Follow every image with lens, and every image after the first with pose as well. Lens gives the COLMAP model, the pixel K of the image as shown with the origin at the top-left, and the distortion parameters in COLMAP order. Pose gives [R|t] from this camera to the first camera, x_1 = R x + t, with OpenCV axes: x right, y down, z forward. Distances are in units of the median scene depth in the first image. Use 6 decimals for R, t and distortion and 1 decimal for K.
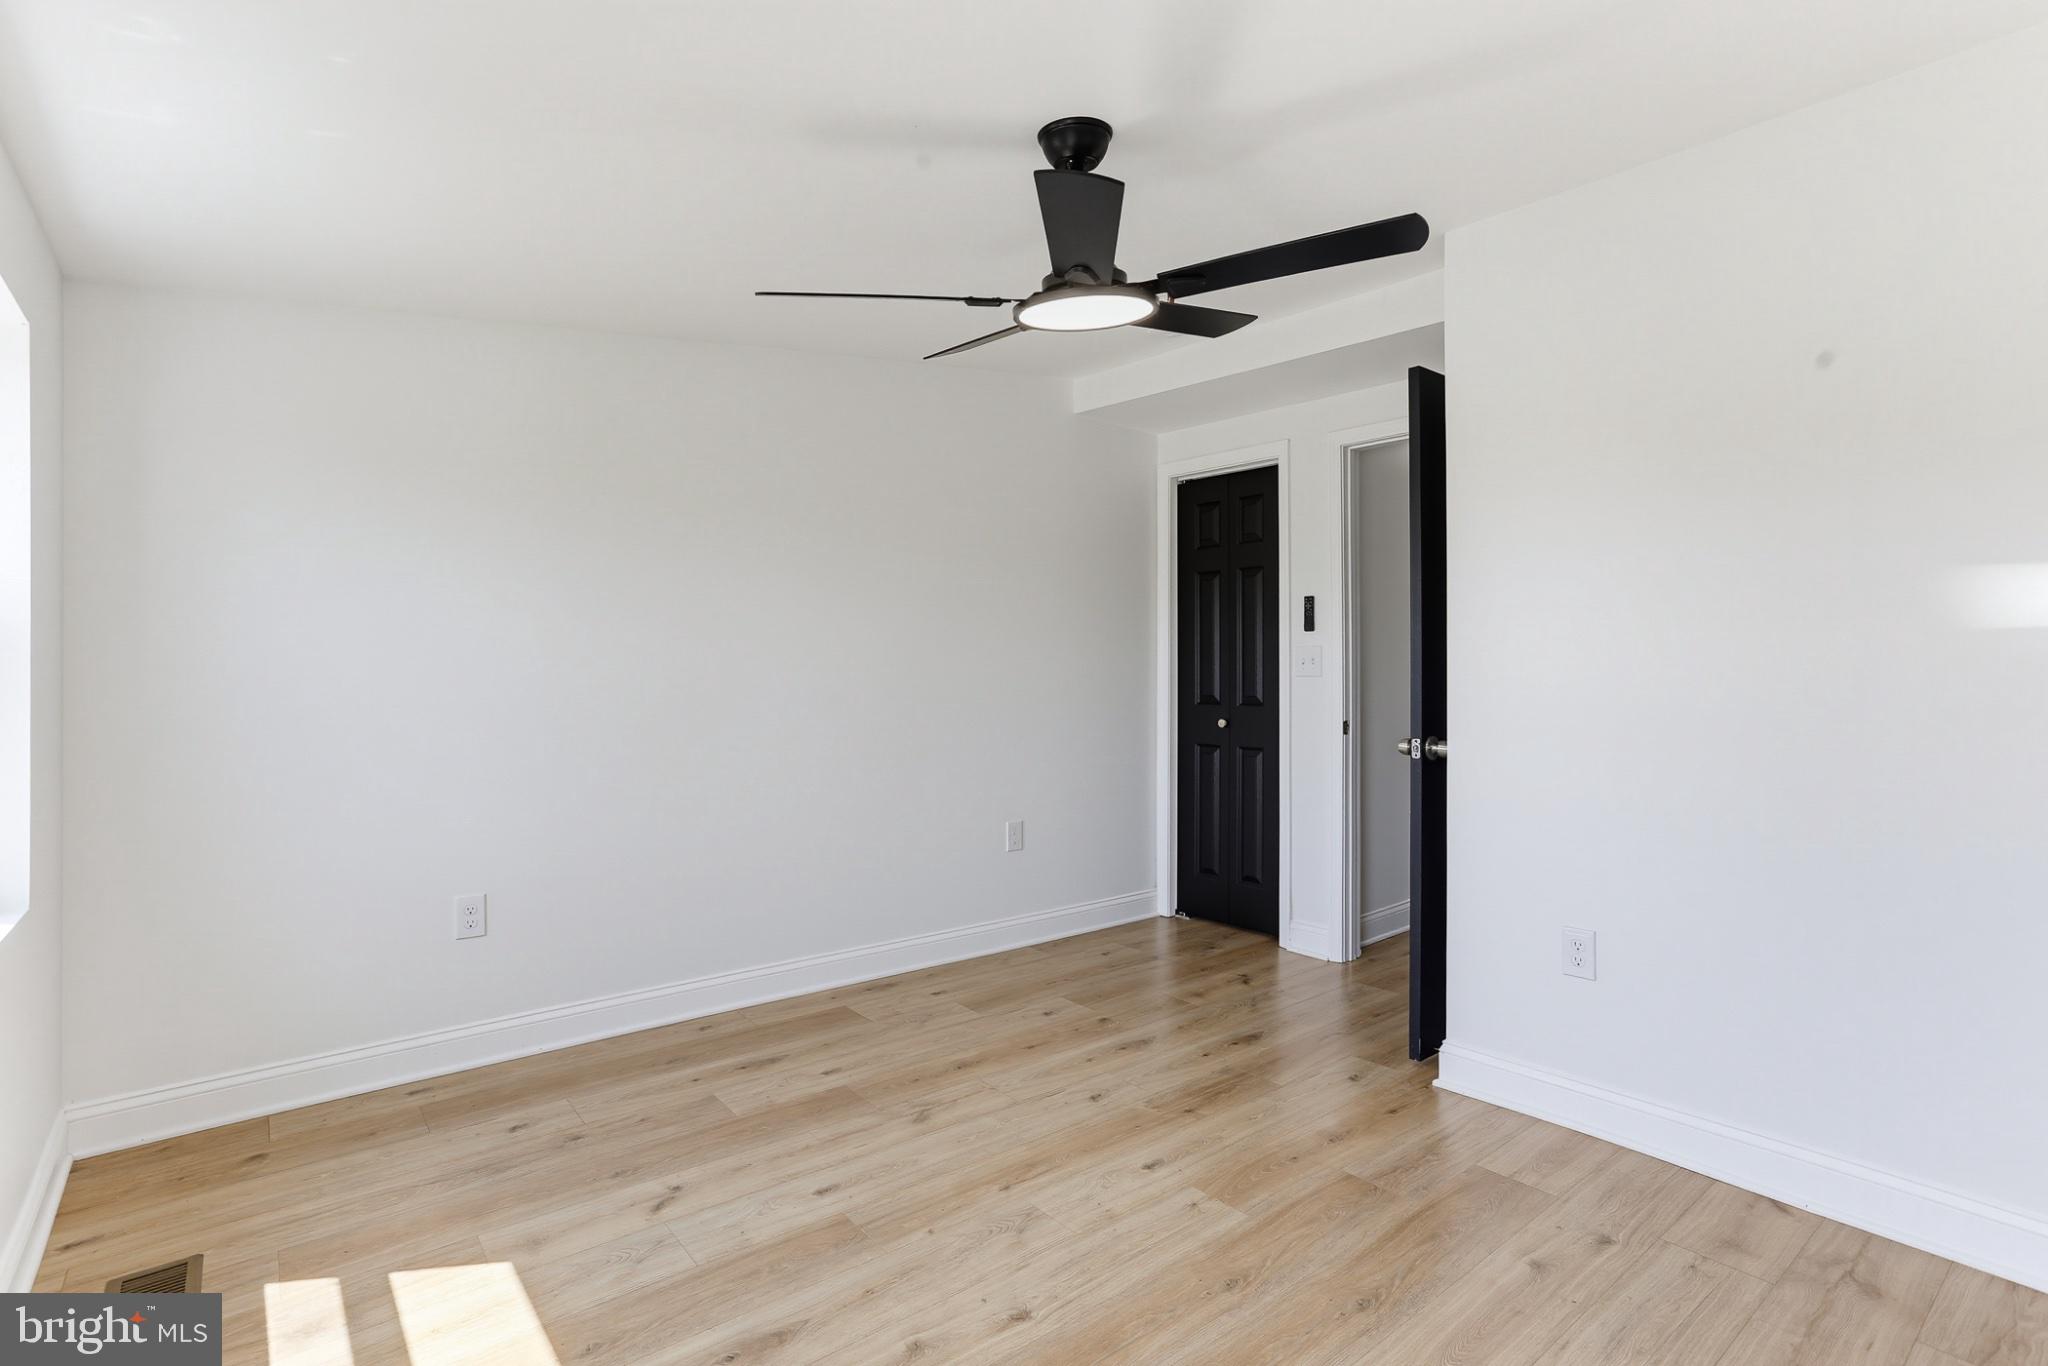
lens RADIAL K [[992.8, 0, 1021.2], [0, 992.8, 682.6], [0, 0, 1]] dist [-0.050093, 0.028915]
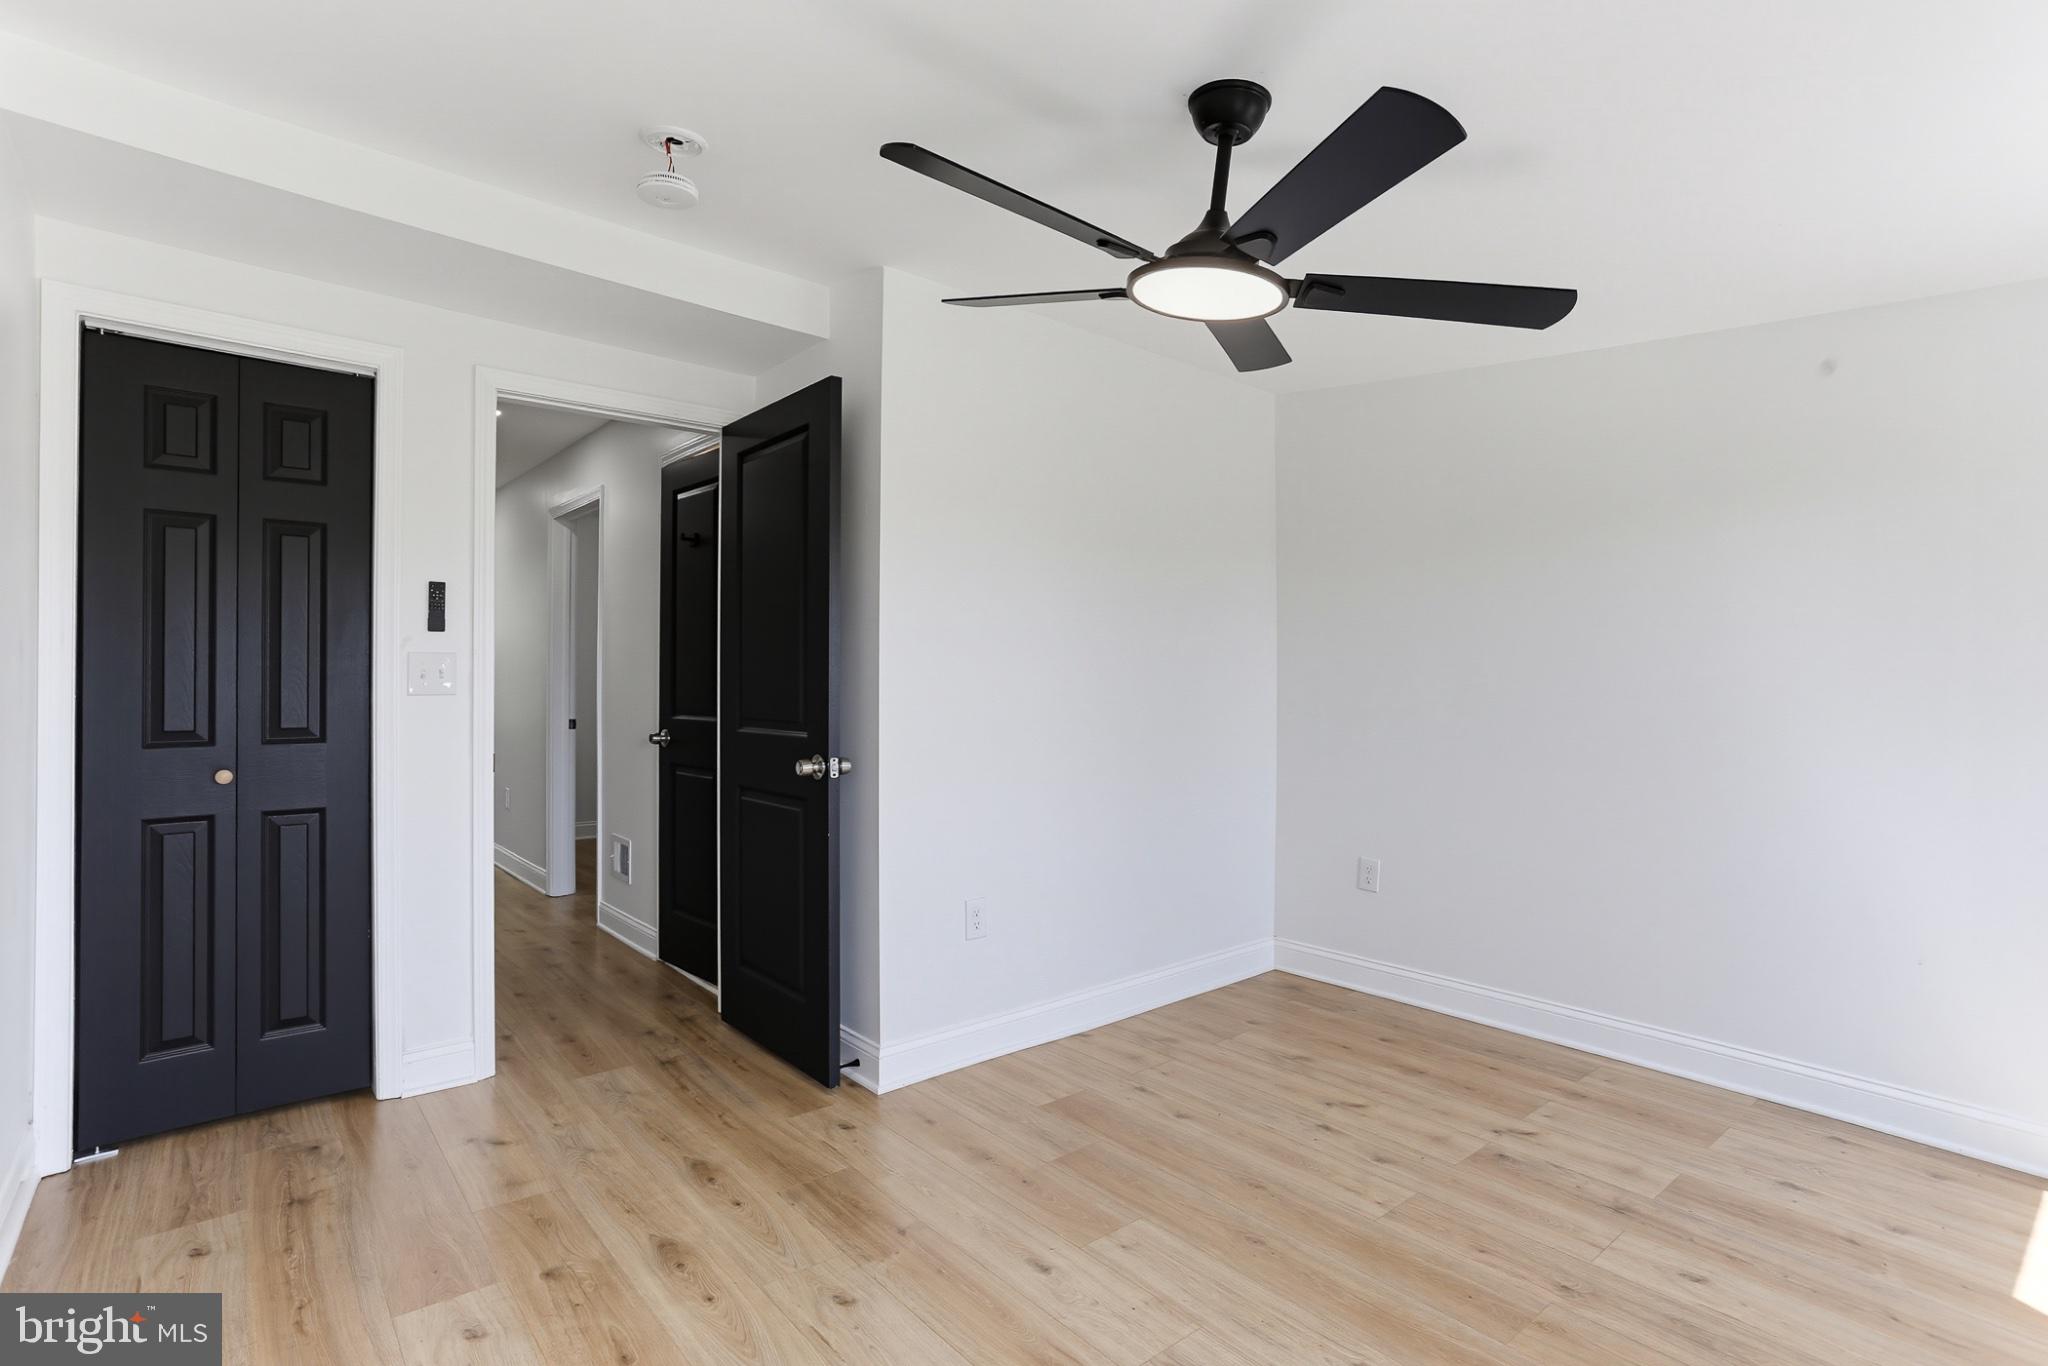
lens RADIAL K [[992.8, 0, 1021.2], [0, 992.8, 682.6], [0, 0, 1]] dist [-0.050093, 0.028915]
pose [[-0.010208, -0.000292, 0.999948, -0.712761], [0.009982, 0.999950, 0.000393, -0.019869], [-0.999898, 0.009986, -0.010205, 1.006627]]
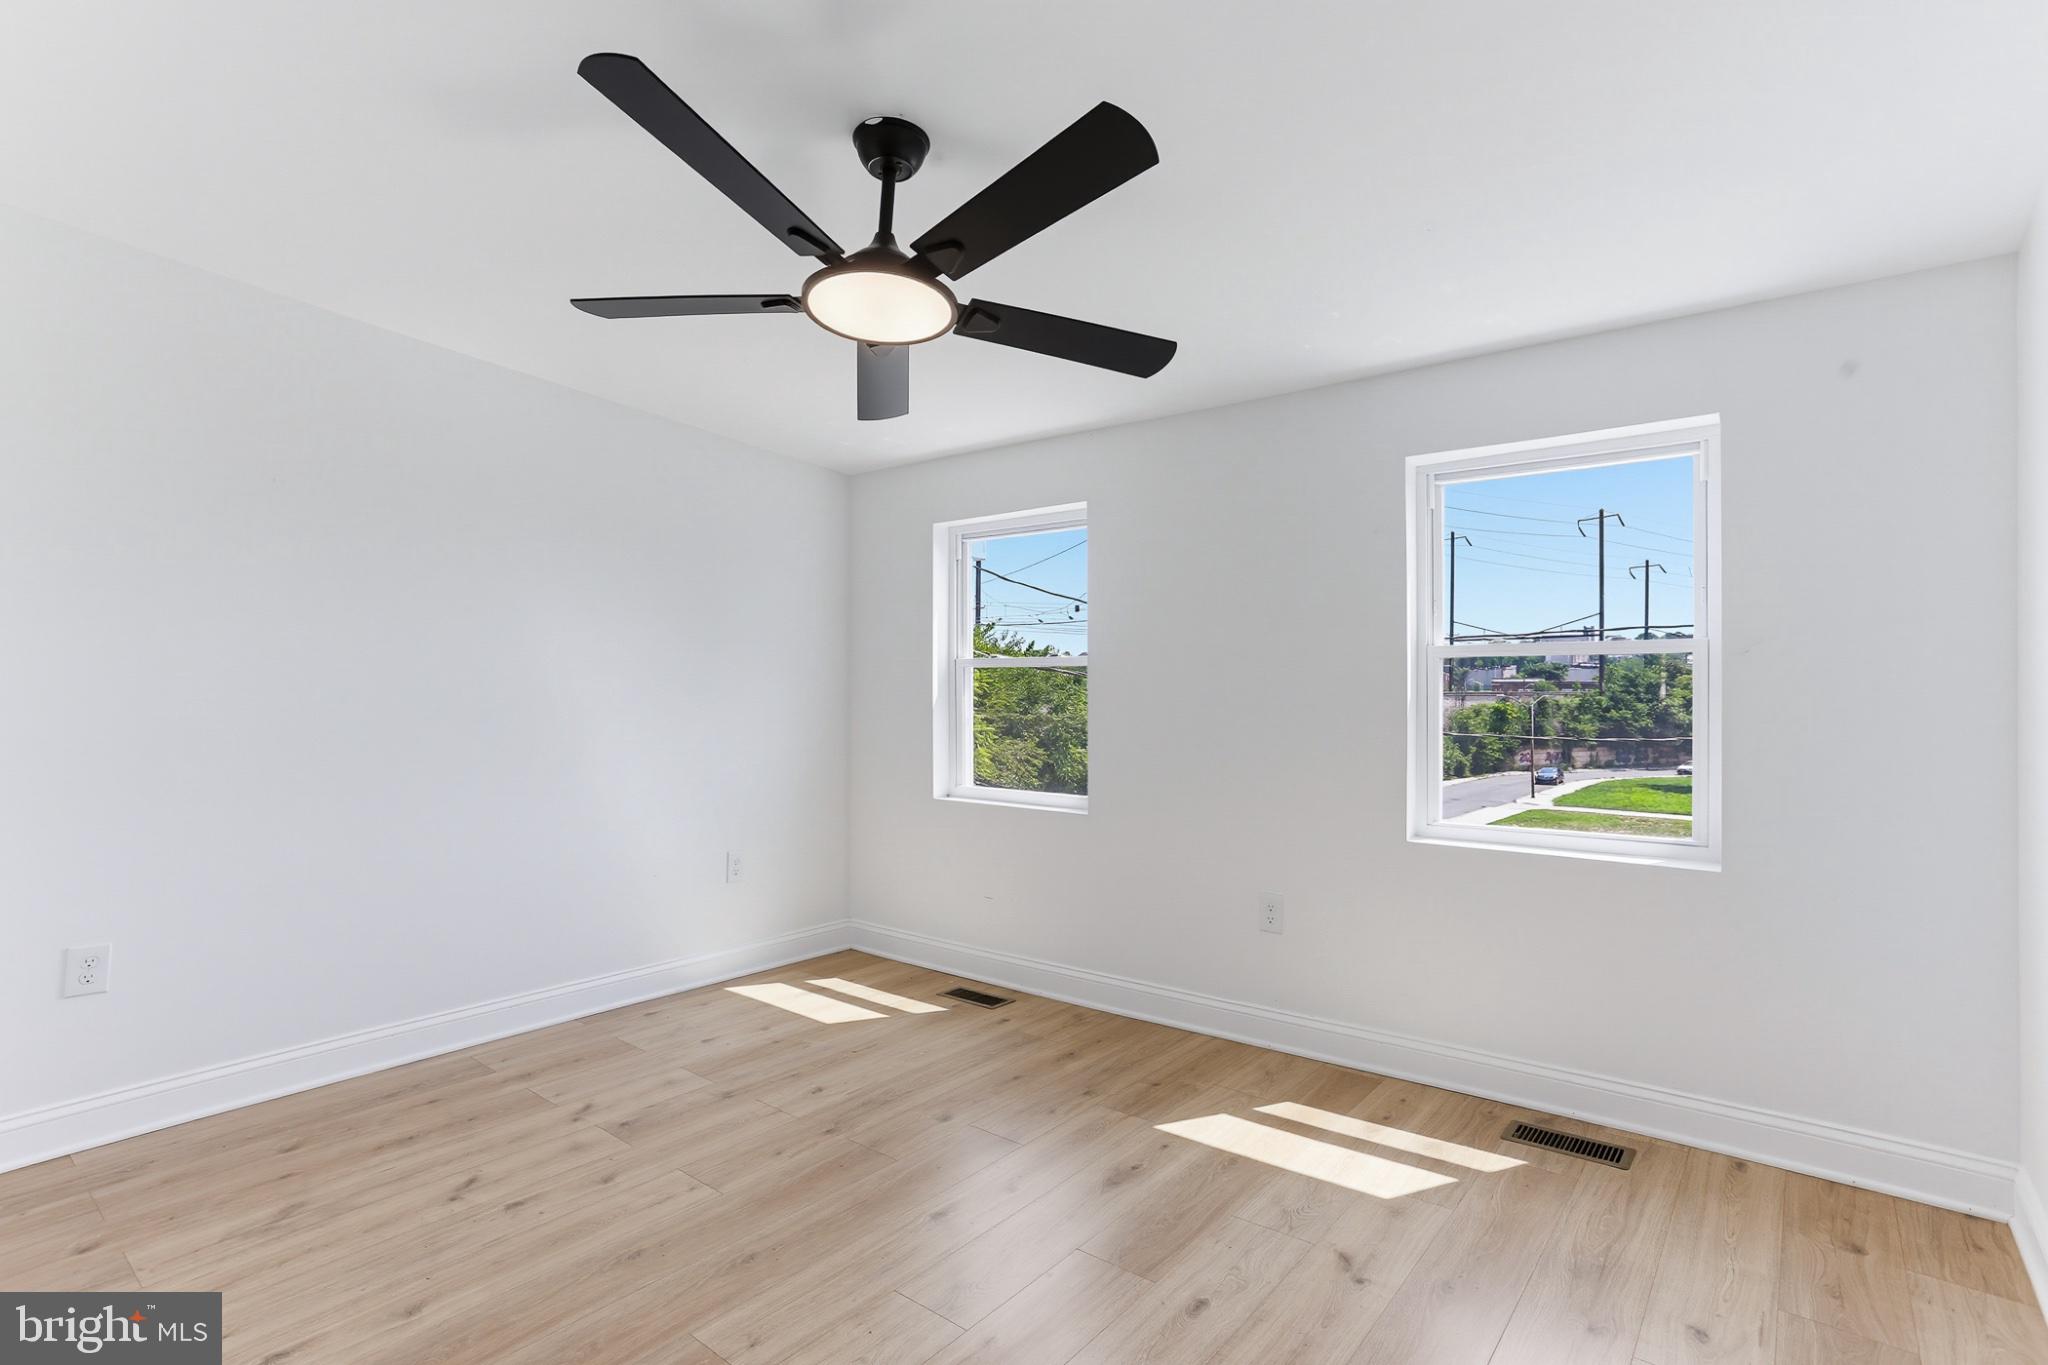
lens RADIAL K [[992.8, 0, 1021.2], [0, 992.8, 682.1], [0, 0, 1]] dist [-0.050093, 0.028915]
pose [[-0.979494, 0.003286, -0.201444, 0.108850], [0.000848, 0.999925, 0.012188, -0.026027], [0.201469, 0.011768, -0.979424, 1.669377]]
